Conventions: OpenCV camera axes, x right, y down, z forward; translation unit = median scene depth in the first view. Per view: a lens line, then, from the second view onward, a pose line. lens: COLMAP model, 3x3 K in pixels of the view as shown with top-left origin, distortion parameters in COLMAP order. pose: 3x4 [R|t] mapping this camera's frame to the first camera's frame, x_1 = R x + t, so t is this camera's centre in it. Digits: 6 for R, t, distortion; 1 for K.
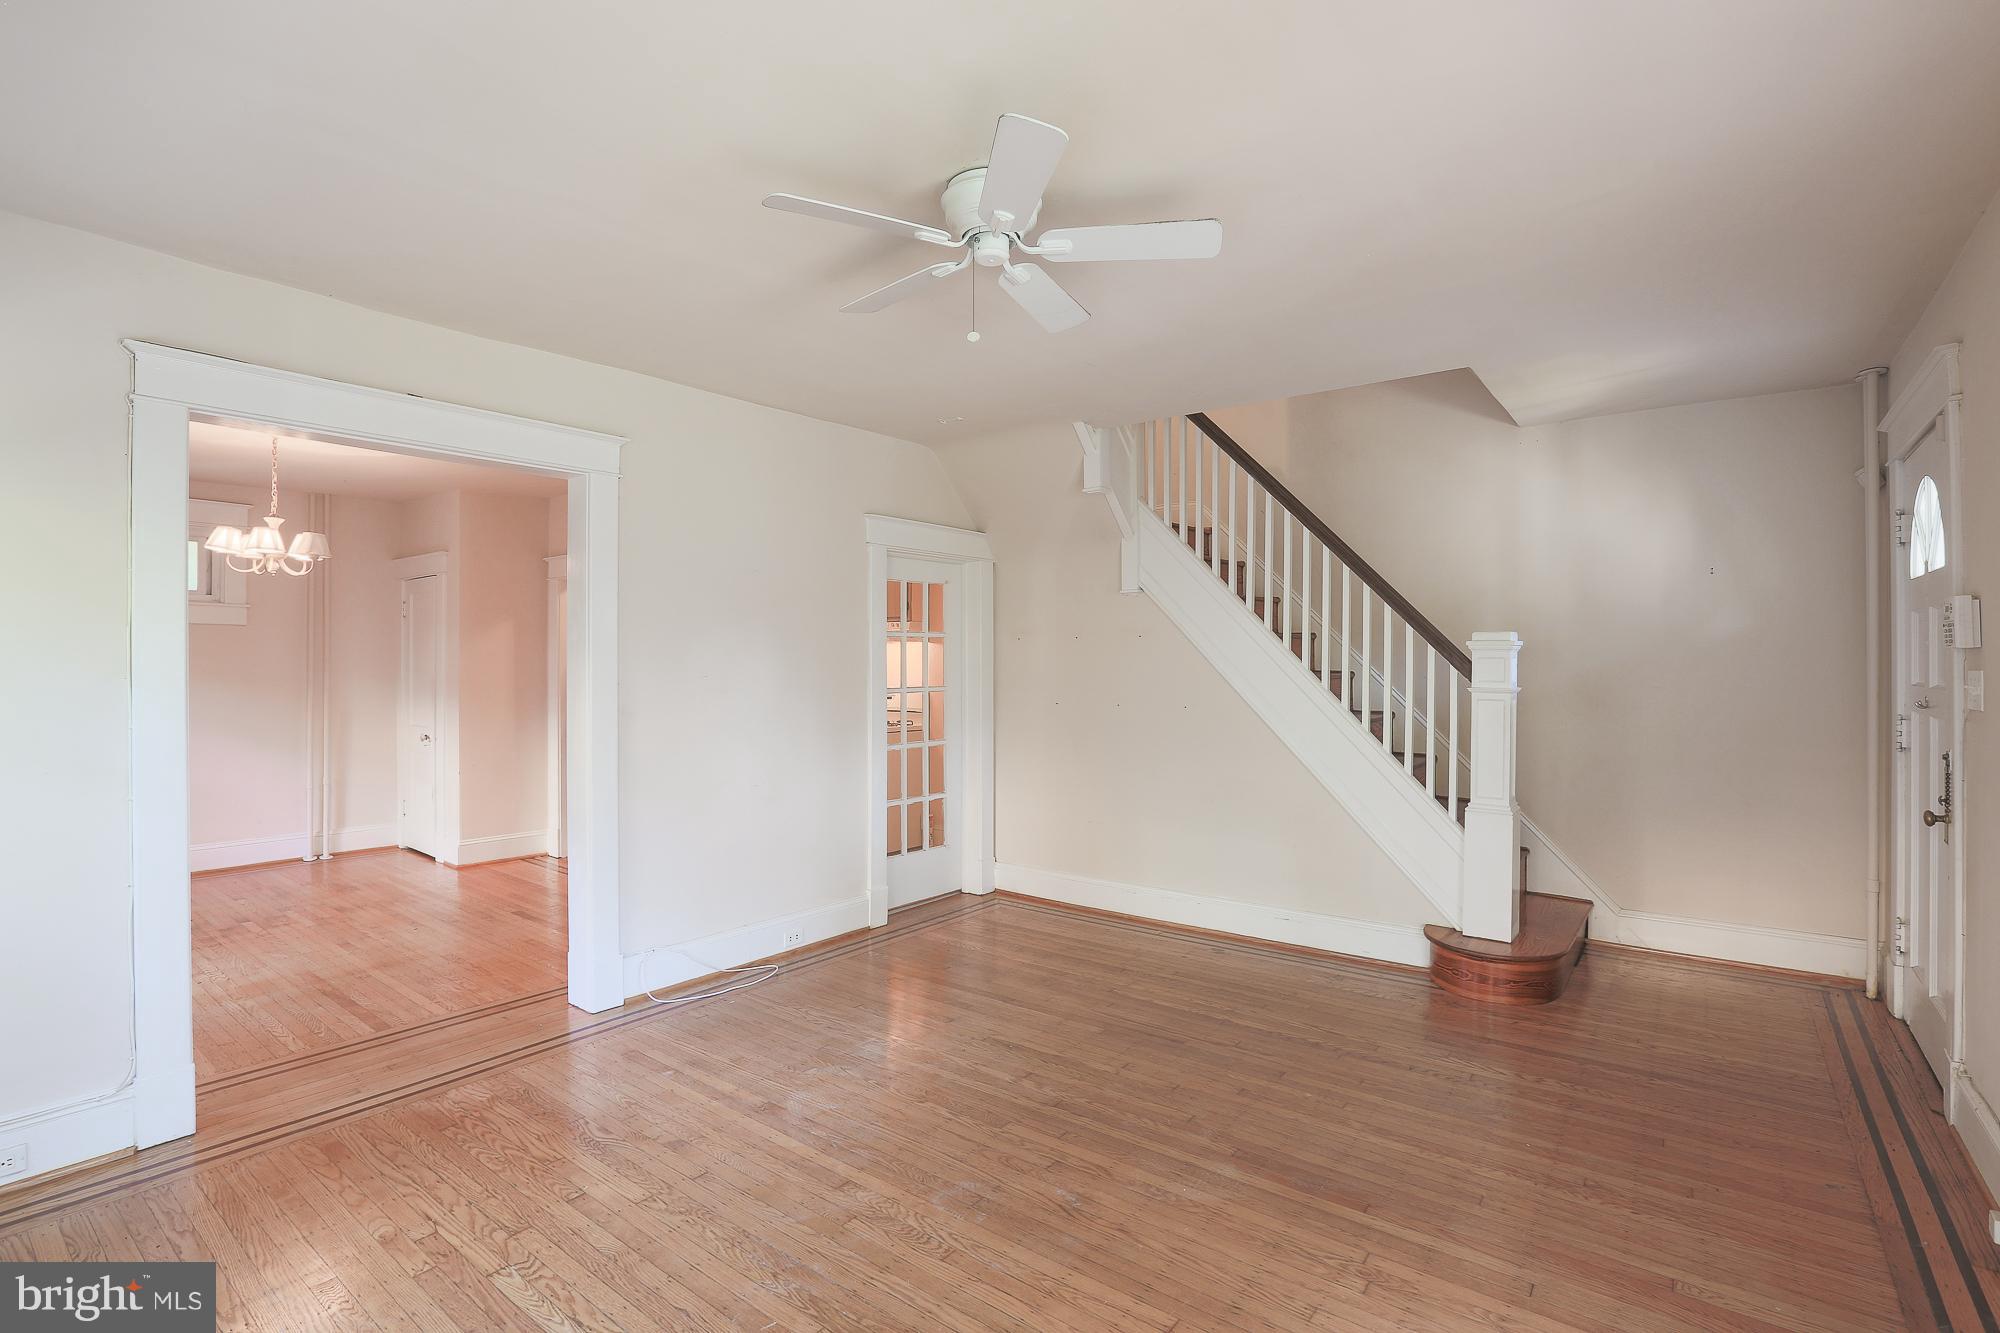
lens RADIAL K [[920.2, 0, 1000.0], [0, 920.2, 666.5], [0, 0, 1]] dist [-0.057582, 0.024460]
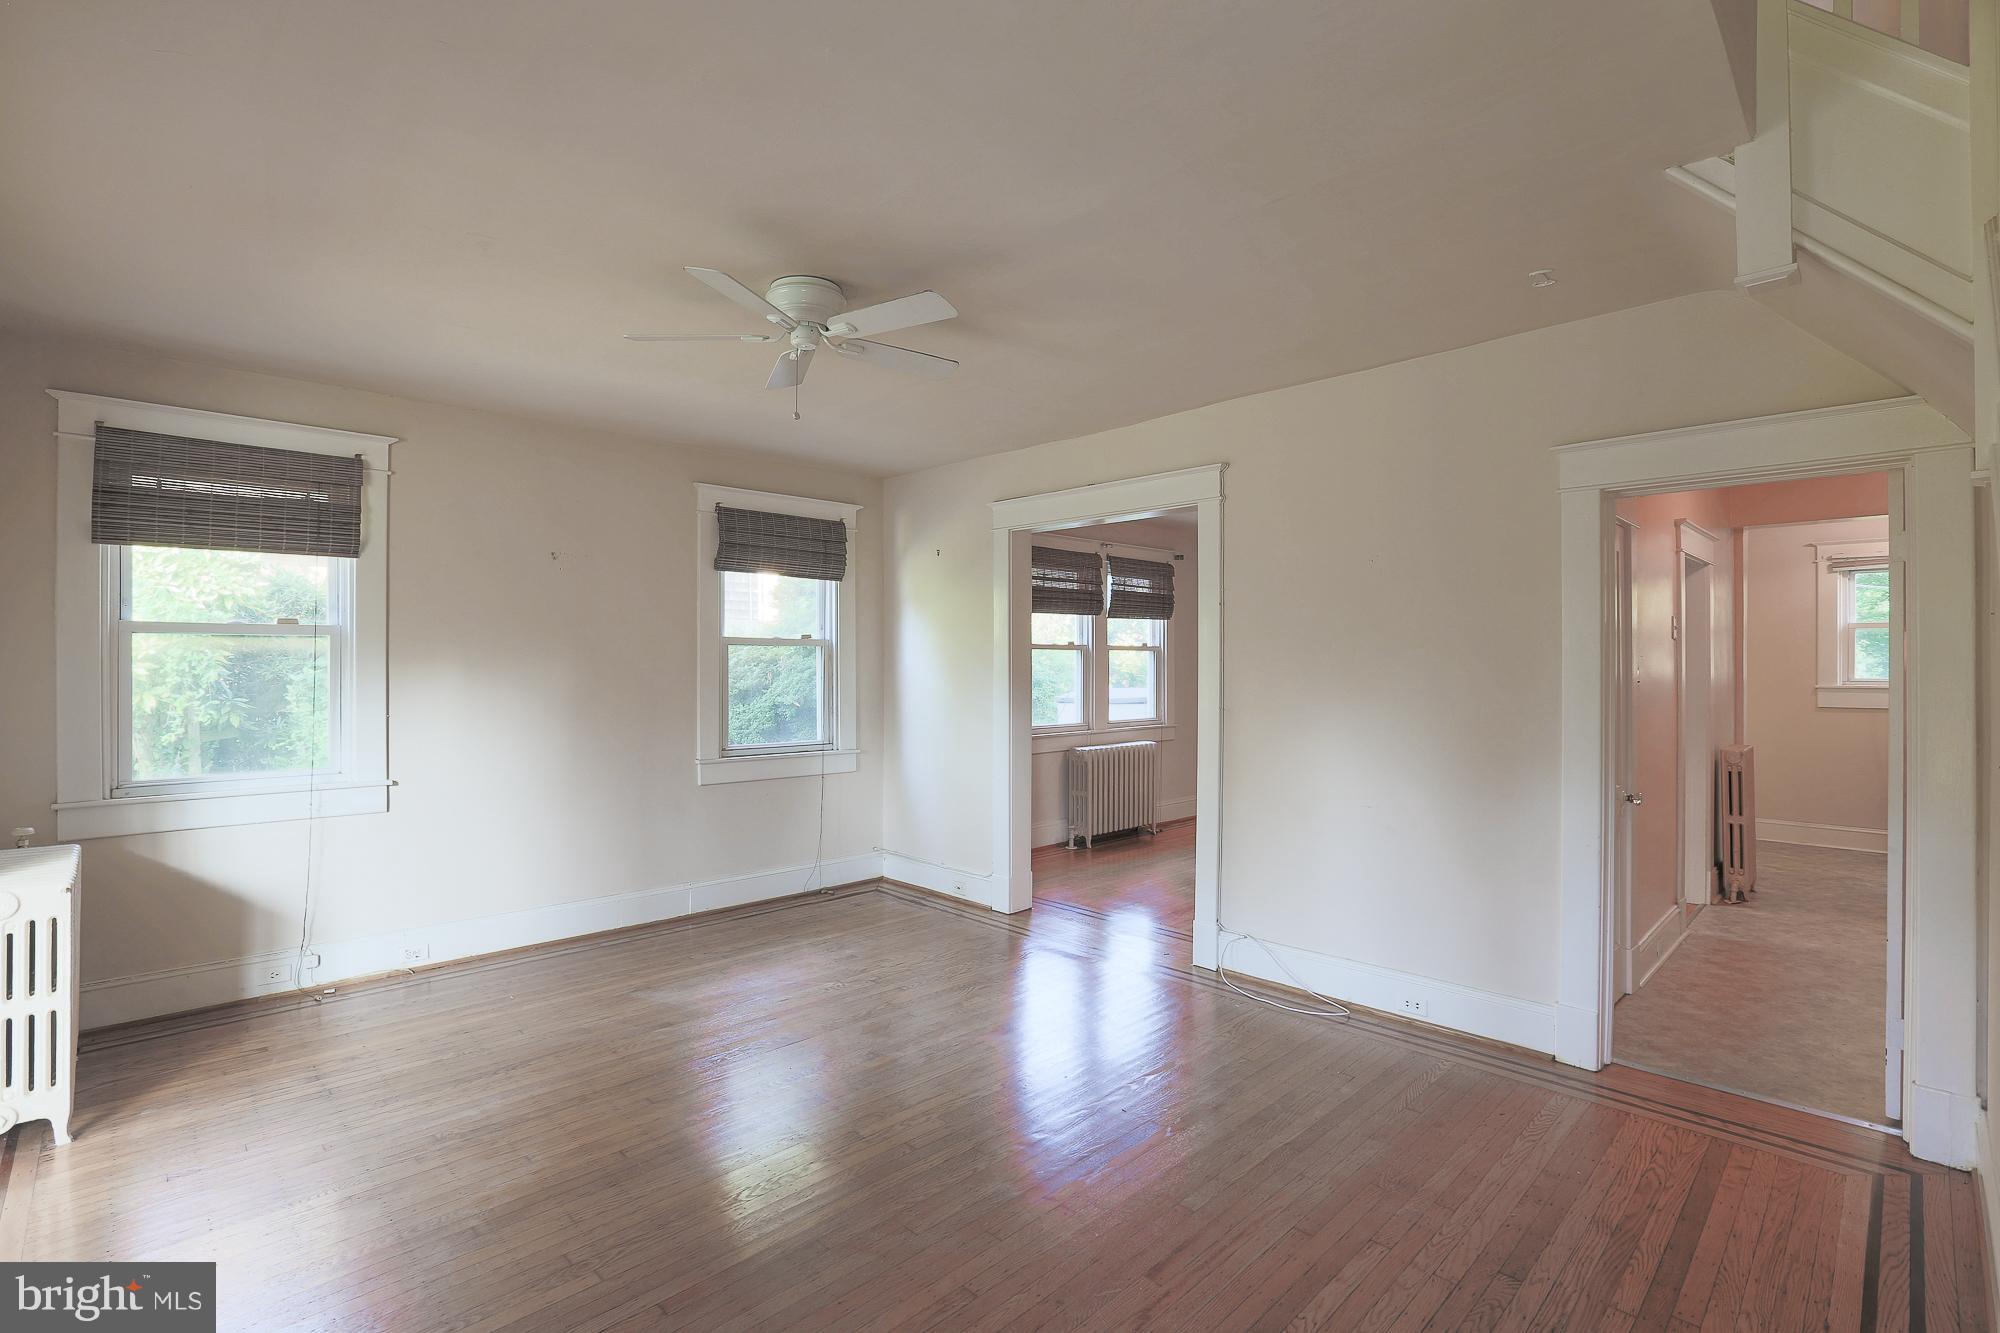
lens RADIAL K [[931.6, 0, 988.3], [0, 931.6, 660.6], [0, 0, 1]] dist [-0.057760, 0.021535]
pose [[-0.137292, -0.003489, -0.990524, 0.705260], [-0.006839, 0.999973, -0.002574, -0.003921], [0.990507, 0.006421, -0.137312, 0.824306]]
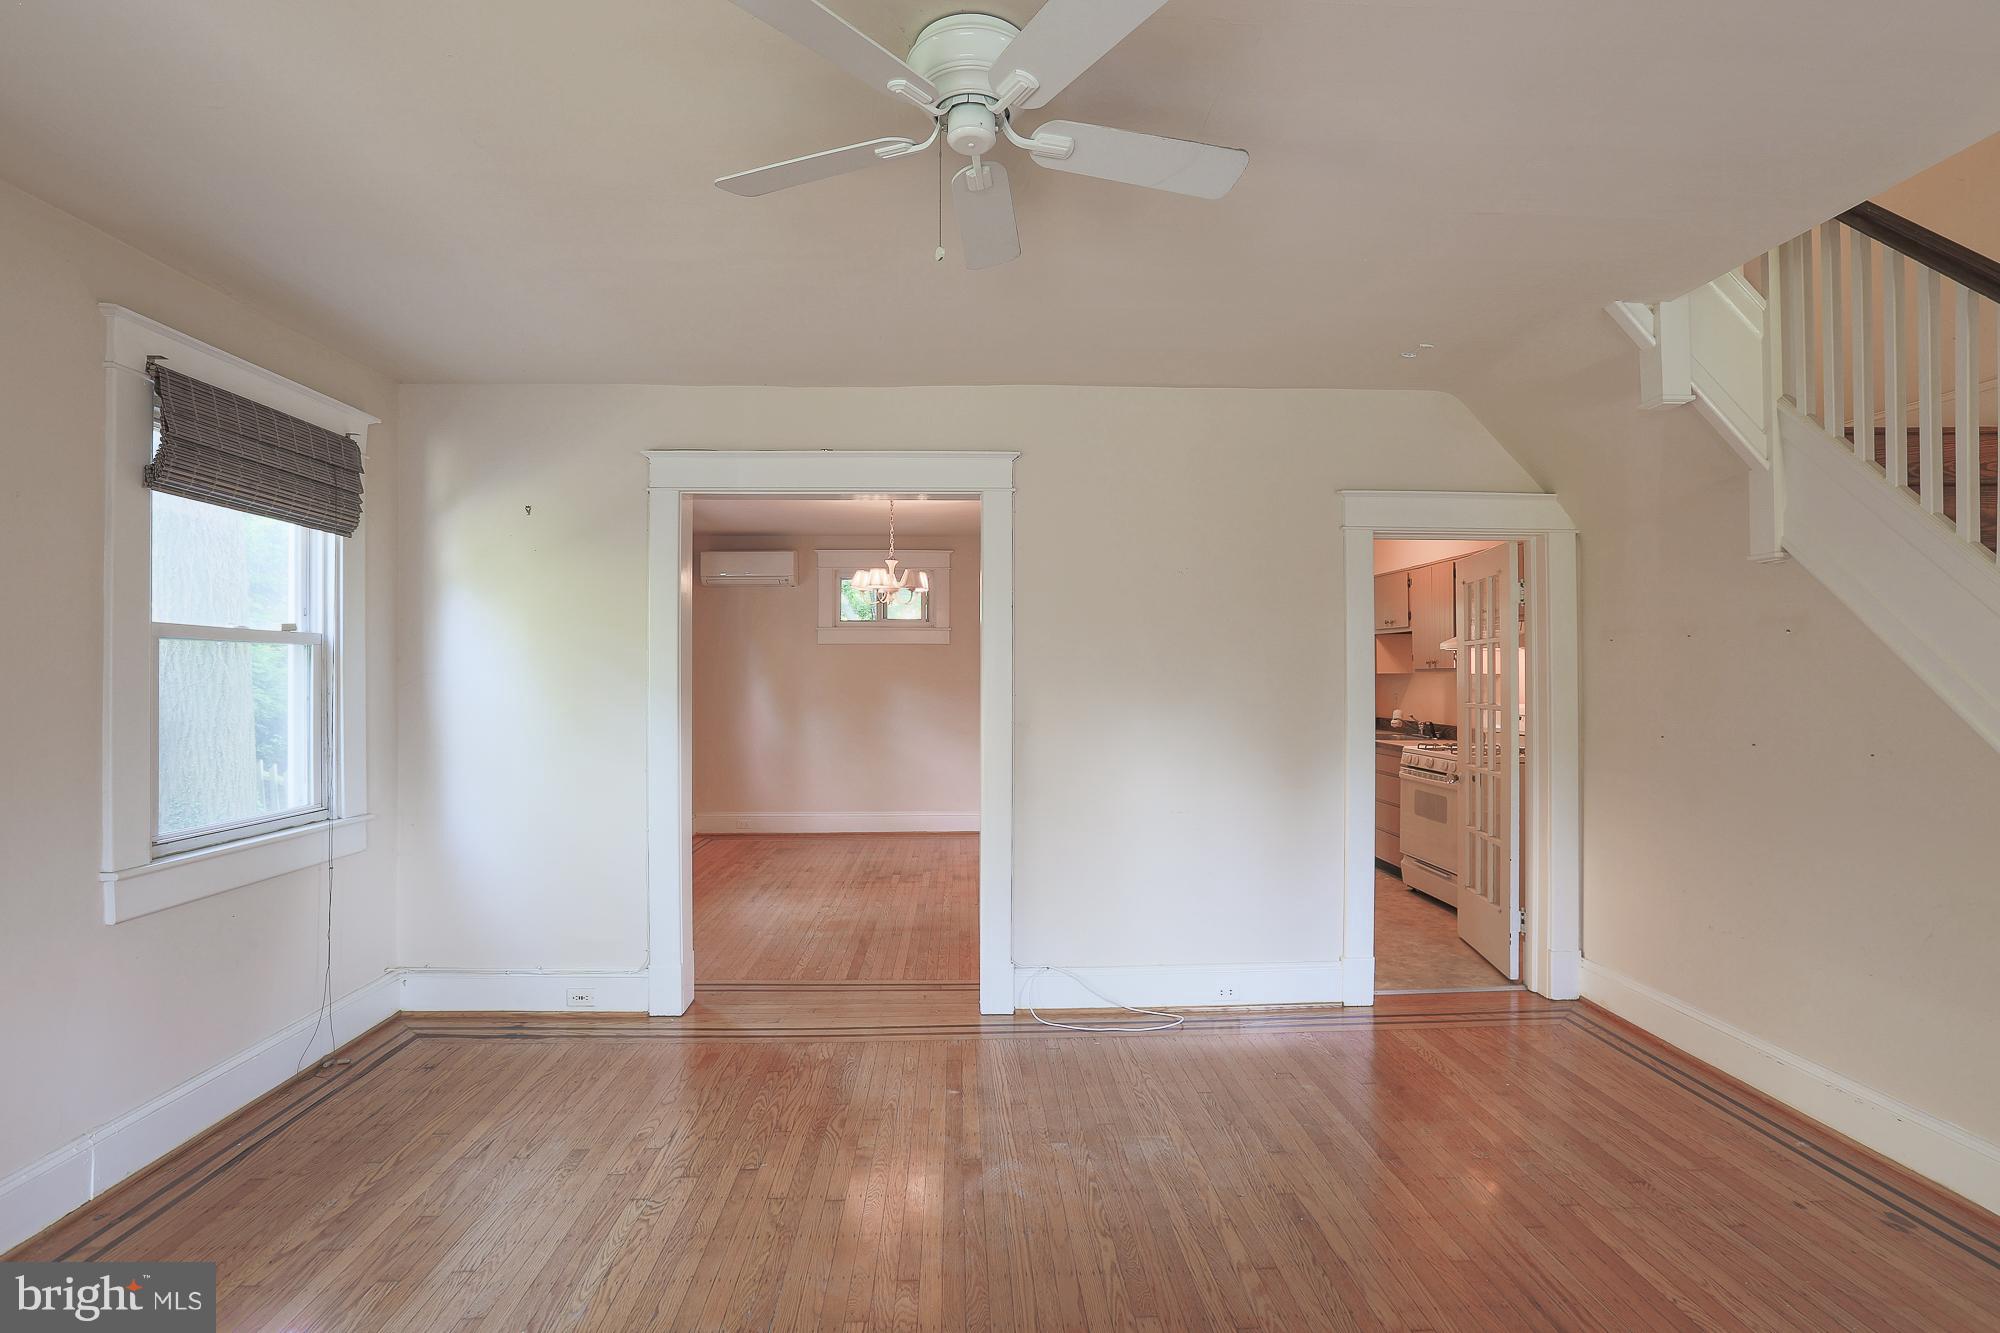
lens RADIAL K [[920.2, 0, 1000.0], [0, 920.2, 666.5], [0, 0, 1]] dist [-0.057582, 0.024460]
pose [[0.649629, -0.006236, -0.760226, 0.327853], [-0.003240, 0.999935, -0.010972, -0.001627], [0.760245, 0.009591, 0.649566, 0.306608]]
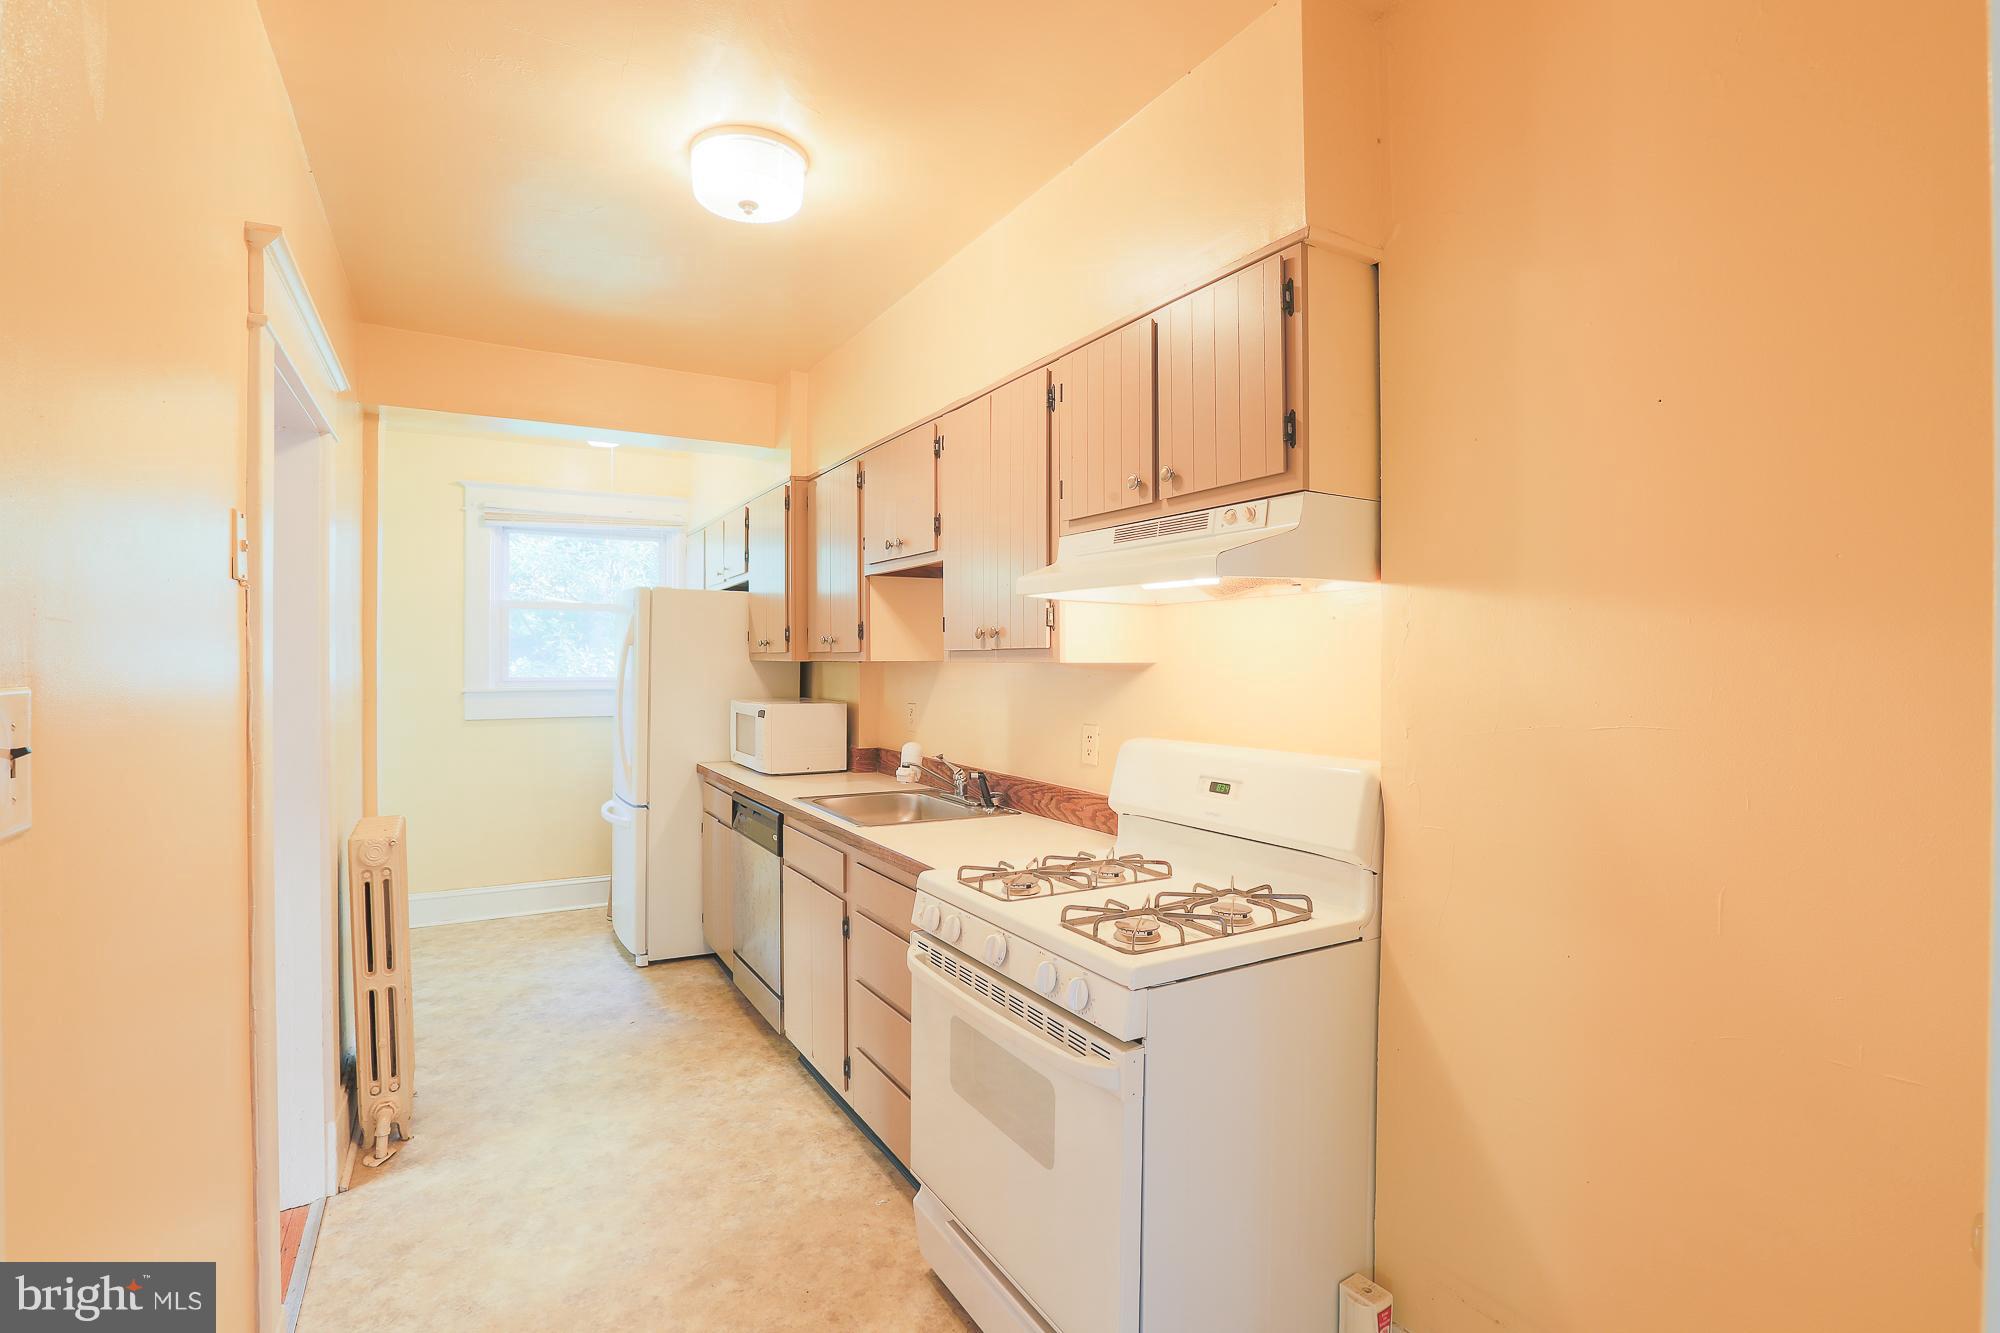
lens RADIAL K [[931.6, 0, 988.3], [0, 931.6, 660.6], [0, 0, 1]] dist [-0.057760, 0.021535]
pose [[0.927225, 0.002569, -0.374495, -0.146085], [-0.004253, 0.999984, -0.003670, -0.007394], [0.374480, 0.004996, 0.927222, 1.309090]]
